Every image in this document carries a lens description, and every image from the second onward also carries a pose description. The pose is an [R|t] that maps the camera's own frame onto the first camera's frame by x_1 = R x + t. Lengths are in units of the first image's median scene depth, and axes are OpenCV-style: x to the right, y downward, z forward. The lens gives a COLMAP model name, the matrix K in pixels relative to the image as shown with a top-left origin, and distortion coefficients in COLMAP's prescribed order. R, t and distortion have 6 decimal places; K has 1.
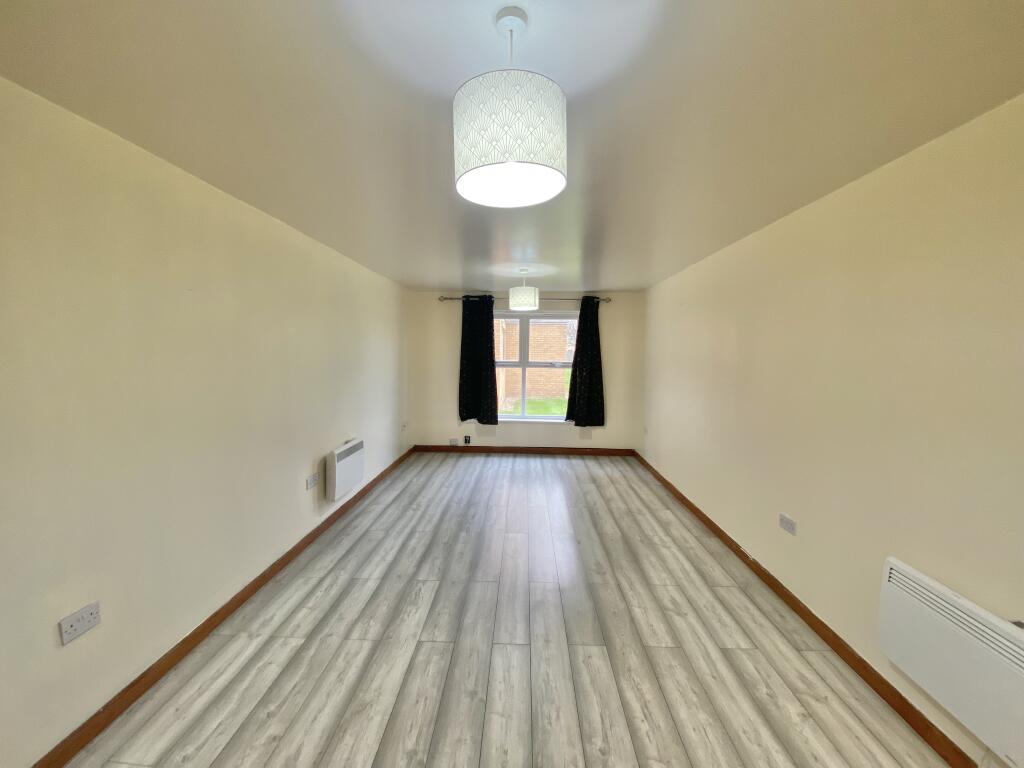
lens RADIAL K [[409.7, 0, 507.0], [0, 409.7, 386.9], [0, 0, 1]] dist [-0.010224, -0.002397]
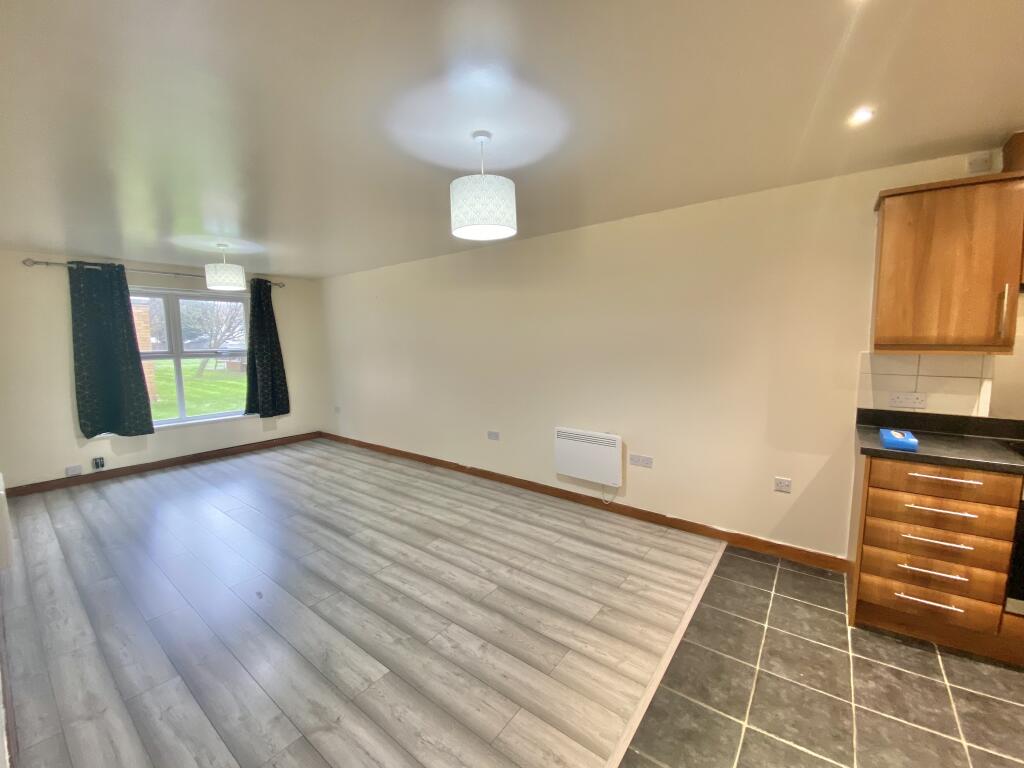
lens RADIAL K [[409.7, 0, 515.5], [0, 409.7, 388.9], [0, 0, 1]] dist [-0.010224, -0.002397]
pose [[0.570059, -0.114636, 0.813567, -0.263925], [0.092122, 0.992892, 0.075355, 0.014255], [-0.816423, 0.031990, 0.576567, -0.019203]]
